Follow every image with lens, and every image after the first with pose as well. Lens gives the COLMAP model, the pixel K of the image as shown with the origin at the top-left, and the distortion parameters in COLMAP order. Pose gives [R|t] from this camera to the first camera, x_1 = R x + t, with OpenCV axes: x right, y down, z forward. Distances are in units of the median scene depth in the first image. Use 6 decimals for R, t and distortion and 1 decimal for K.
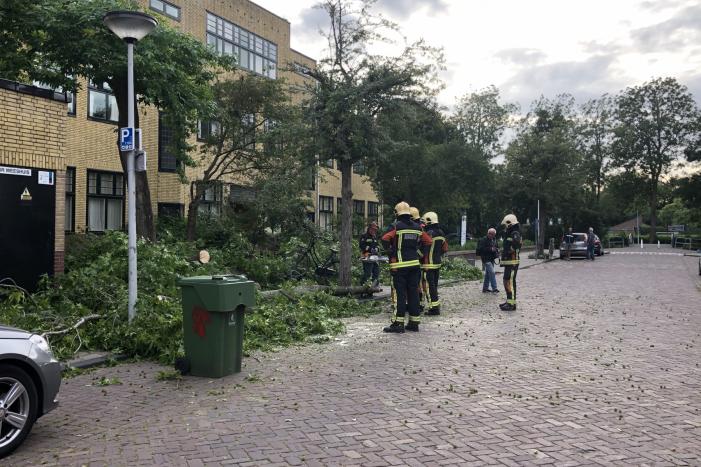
lens RADIAL K [[736.3, 0, 354.7], [0, 736.3, 226.0], [0, 0, 1]] dist [0.008382, 0.000000]
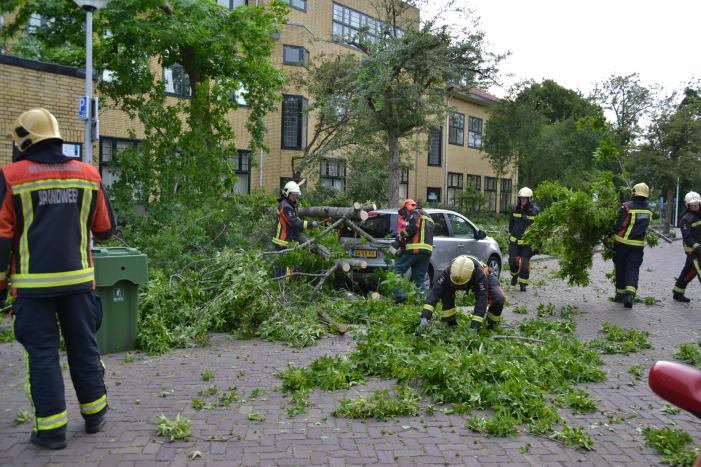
lens RADIAL K [[647.8, 0, 349.2], [0, 647.8, 240.2], [0, 0, 1]] dist [-0.034711, 0.000000]
pose [[0.967789, 0.028090, -0.250192, 0.132106], [-0.012668, 0.997931, 0.063041, 0.000643], [0.251445, -0.057841, 0.966142, 0.118826]]
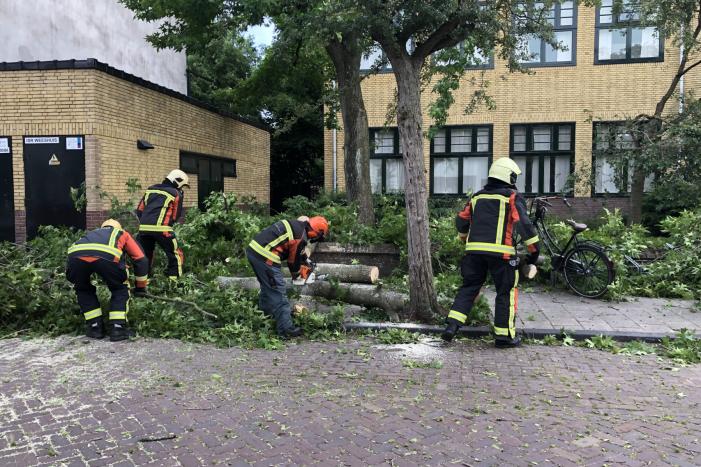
lens RADIAL K [[647.8, 0, 355.2], [0, 647.8, 234.9], [0, 0, 1]] dist [-0.034711, 0.000000]
pose [[0.303895, 0.055501, -0.951088, 0.381965], [0.006367, 0.998161, 0.060282, 0.008968], [0.952684, -0.024375, 0.302983, 0.691114]]
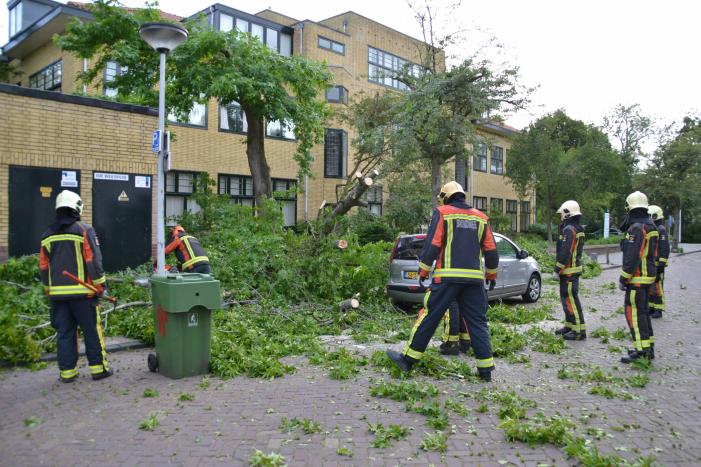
lens RADIAL K [[581.4, 0, 351.2], [0, 581.4, 232.2], [0, 0, 1]] dist [-0.088724, 0.001988]
pose [[0.954883, 0.002798, -0.296968, 0.104491], [0.002580, 0.999840, 0.017719, -0.000562], [0.296970, -0.017686, 0.954723, 0.143146]]
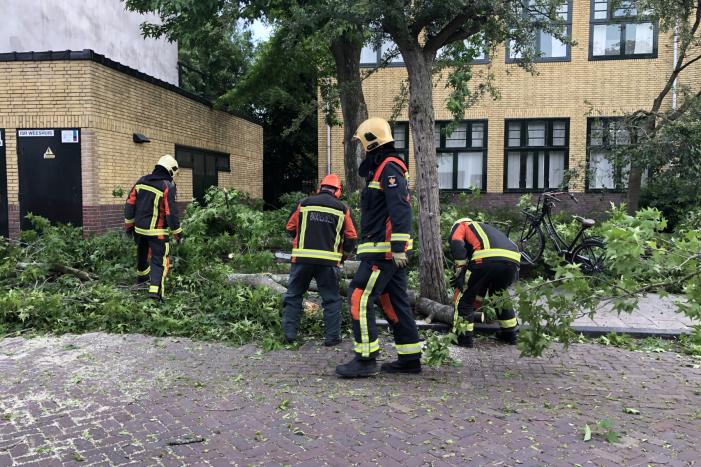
lens RADIAL K [[647.8, 0, 354.5], [0, 647.8, 236.5], [0, 0, 1]] dist [-0.034711, 0.000000]
pose [[0.326563, 0.065315, -0.942916, 0.370736], [0.003503, 0.997519, 0.070310, 0.008948], [0.945169, -0.026264, 0.325524, 0.677559]]
